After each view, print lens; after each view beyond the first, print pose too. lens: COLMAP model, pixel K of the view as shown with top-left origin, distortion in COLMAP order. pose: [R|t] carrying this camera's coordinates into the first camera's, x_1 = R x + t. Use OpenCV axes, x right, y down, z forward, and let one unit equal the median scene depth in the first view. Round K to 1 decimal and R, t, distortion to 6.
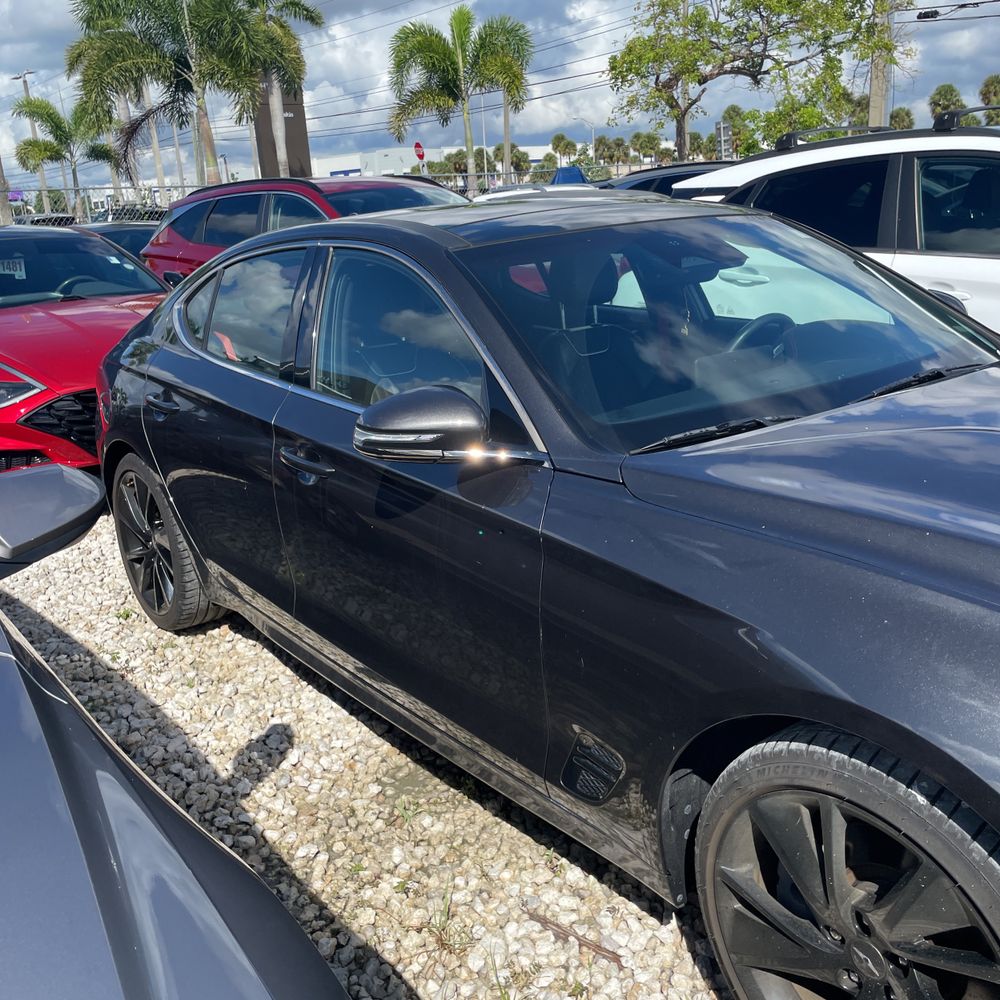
lens RADIAL K [[1017.2, 0, 500.7], [0, 1017.2, 491.1], [0, 0, 1]] dist [0.088237, -0.122683]
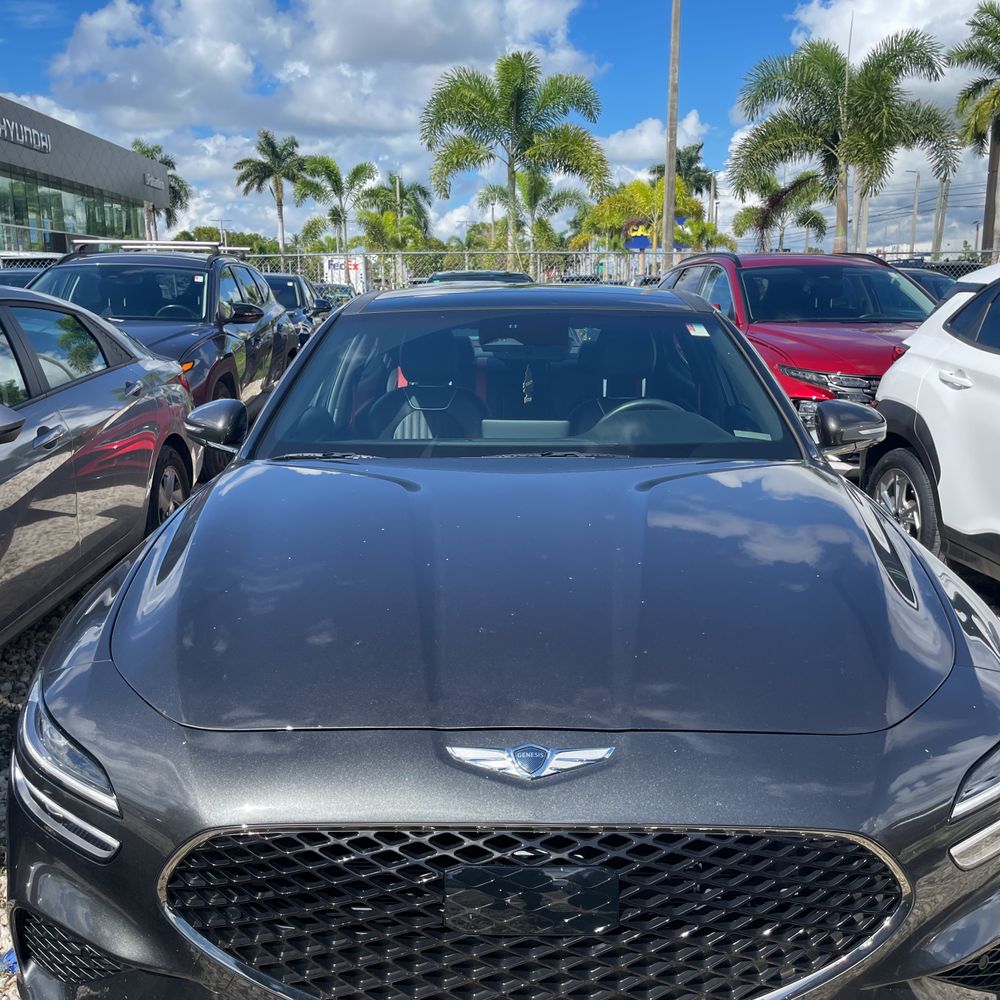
lens RADIAL K [[1017.2, 0, 500.7], [0, 1017.2, 491.1], [0, 0, 1]] dist [0.088237, -0.122683]
pose [[0.768995, 0.186324, -0.611498, 0.090157], [-0.220672, 0.975151, 0.019621, -0.006590], [0.599958, 0.119852, 0.791003, 0.004058]]
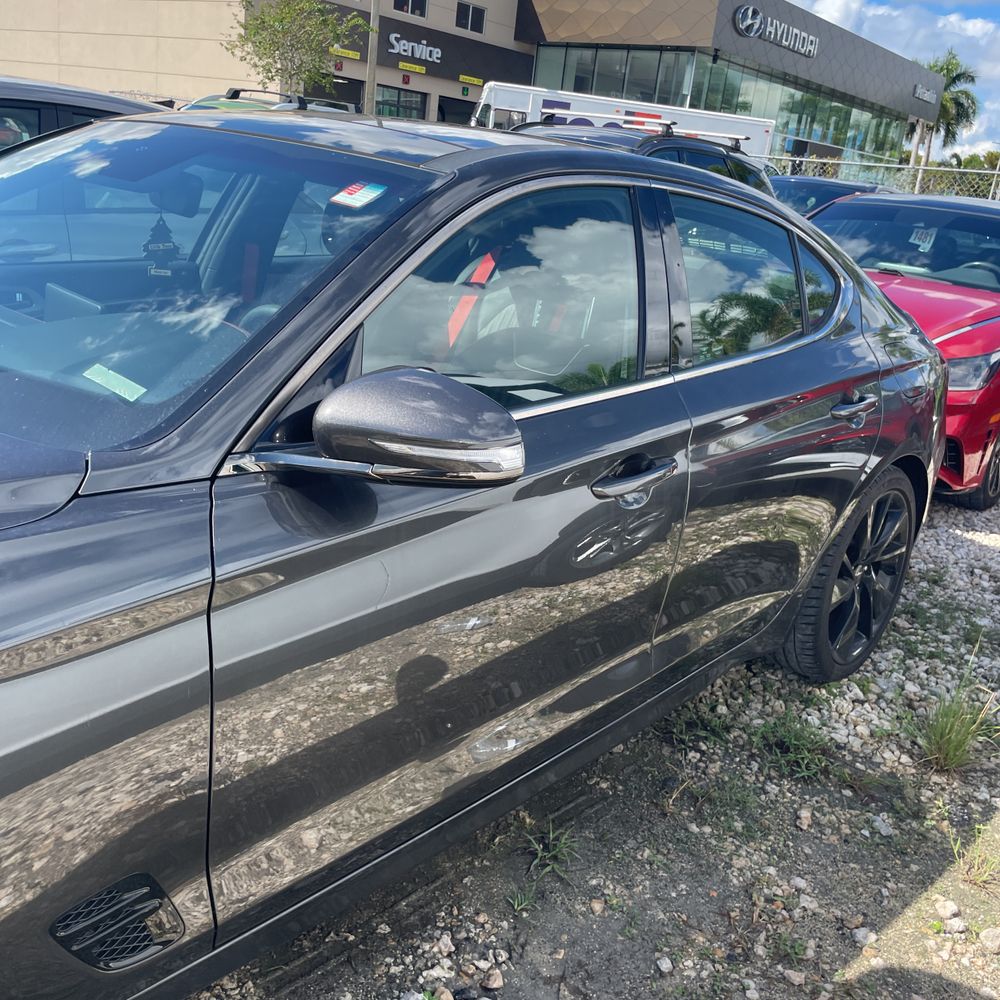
lens RADIAL K [[1017.2, 0, 500.7], [0, 1017.2, 491.1], [0, 0, 1]] dist [0.088237, -0.122683]
pose [[0.159906, 0.379541, -0.911251, 0.097455], [-0.387925, 0.873022, 0.295545, -0.032764], [0.907714, 0.306238, 0.286834, 0.102287]]
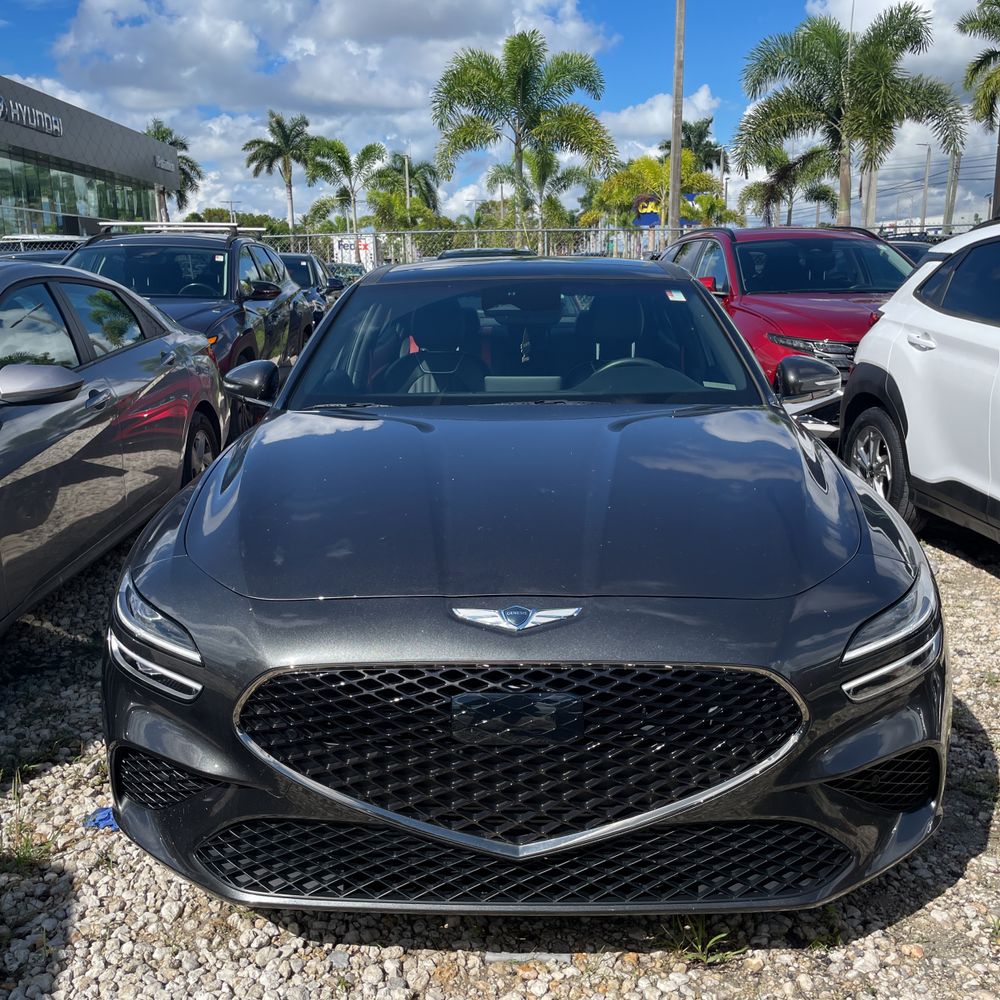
lens RADIAL K [[1017.2, 0, 500.7], [0, 1017.2, 491.1], [0, 0, 1]] dist [0.088237, -0.122683]
pose [[0.763441, 0.192314, -0.616582, 0.101289], [-0.212617, 0.976265, 0.041242, -0.003310], [0.609879, 0.099610, 0.786210, -0.006852]]
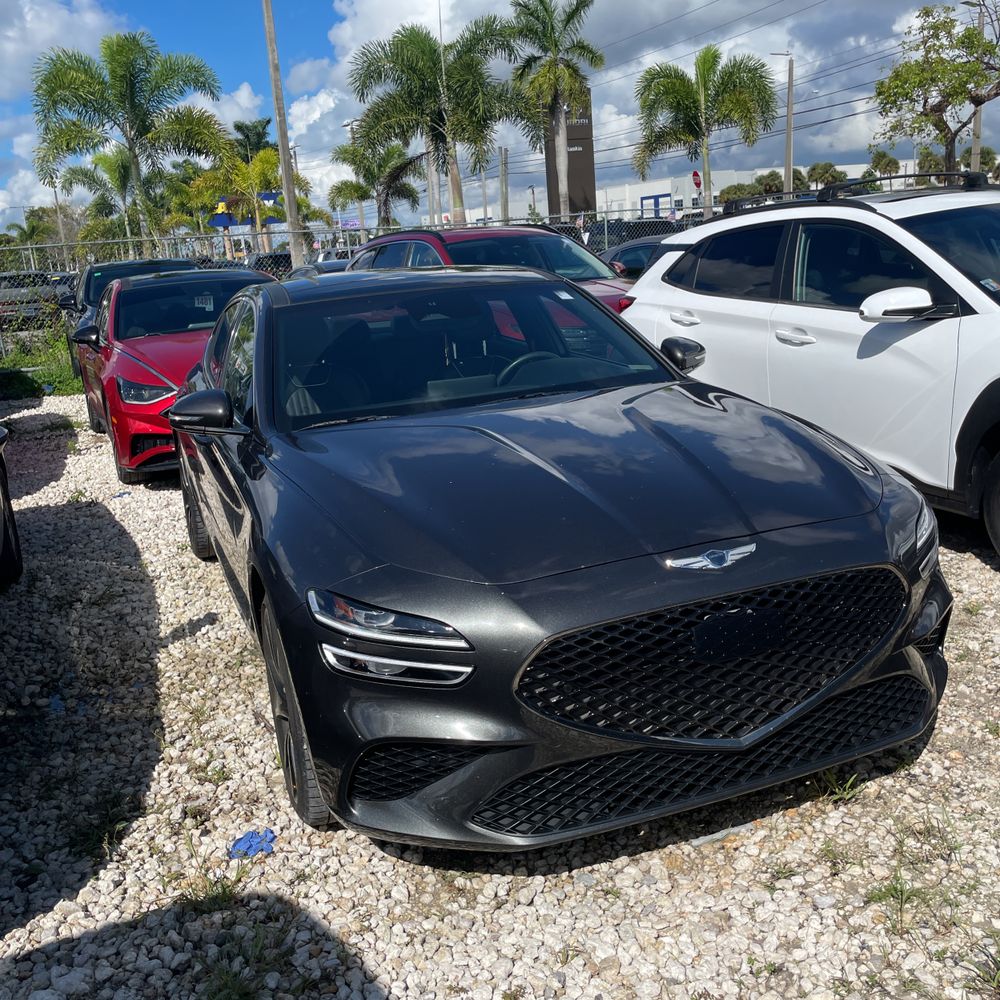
lens RADIAL K [[1017.2, 0, 500.7], [0, 1017.2, 491.1], [0, 0, 1]] dist [0.088237, -0.122683]
pose [[0.956653, 0.062396, -0.284466, 0.068793], [-0.068358, 0.997599, -0.011068, 0.003954], [0.283092, 0.030034, 0.958622, -0.038271]]
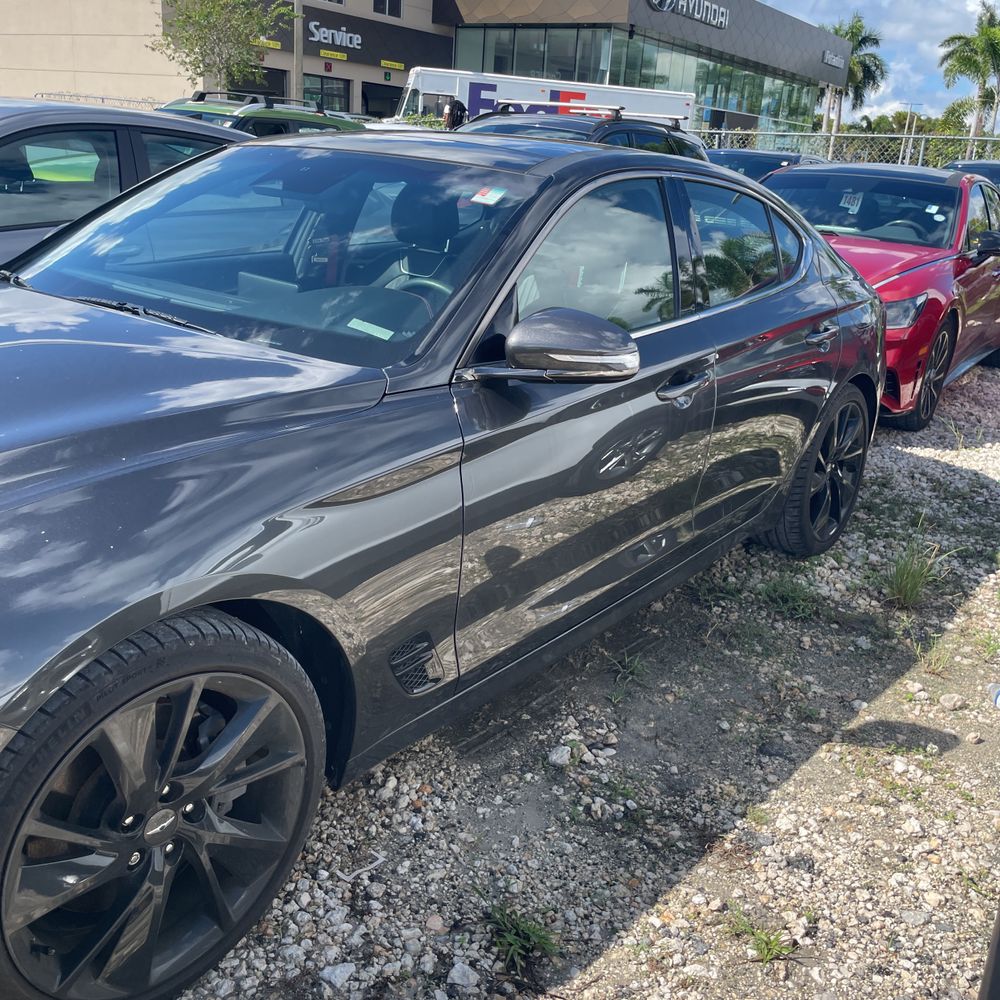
lens RADIAL K [[1020.1, 0, 499.9], [0, 1020.1, 487.0], [0, 0, 1]] dist [0.089884, -0.128396]
pose [[0.237476, 0.378144, -0.894769, 0.122294], [-0.346239, 0.893571, 0.285744, -0.029925], [0.907592, 0.241946, 0.343130, 0.083206]]
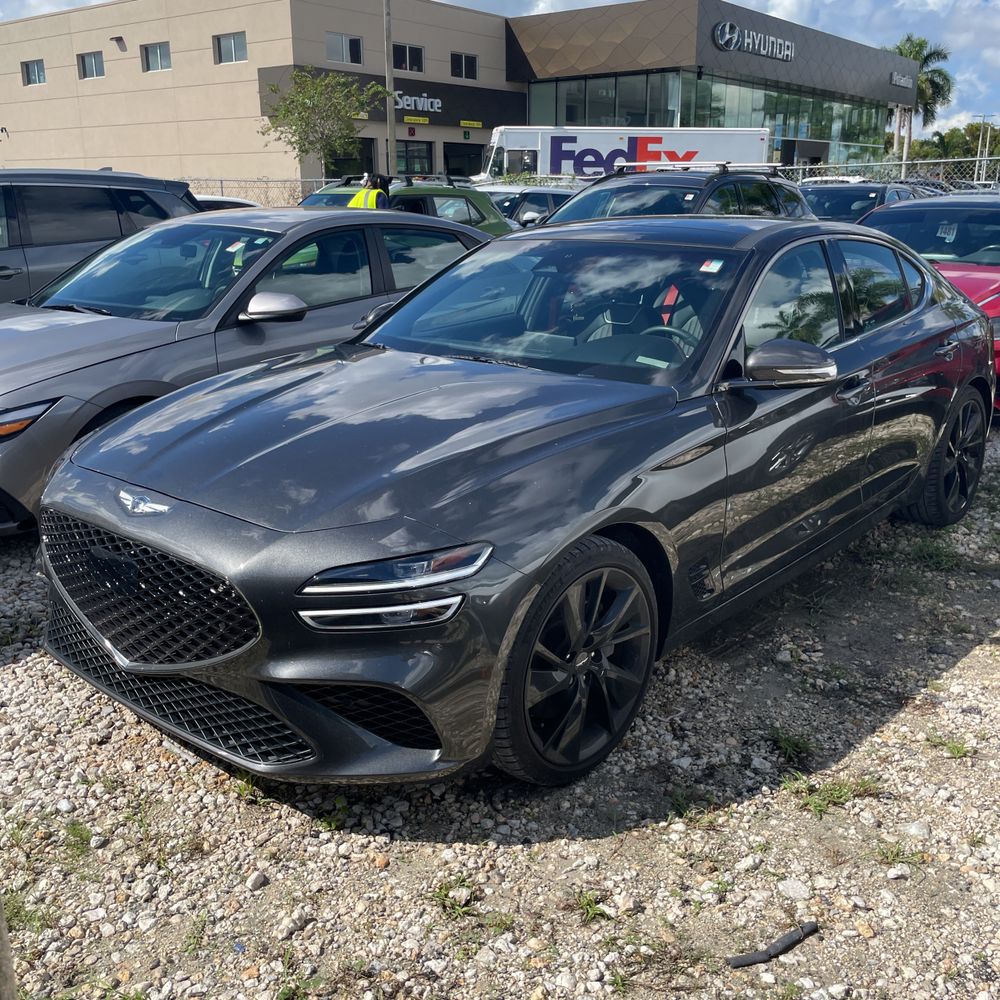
lens RADIAL K [[1017.2, 0, 500.7], [0, 1017.2, 491.1], [0, 0, 1]] dist [0.088237, -0.122683]
pose [[0.184106, 0.335220, -0.923976, 0.155465], [-0.276251, 0.919801, 0.278661, -0.029273], [0.943287, 0.203946, 0.261945, 0.054356]]
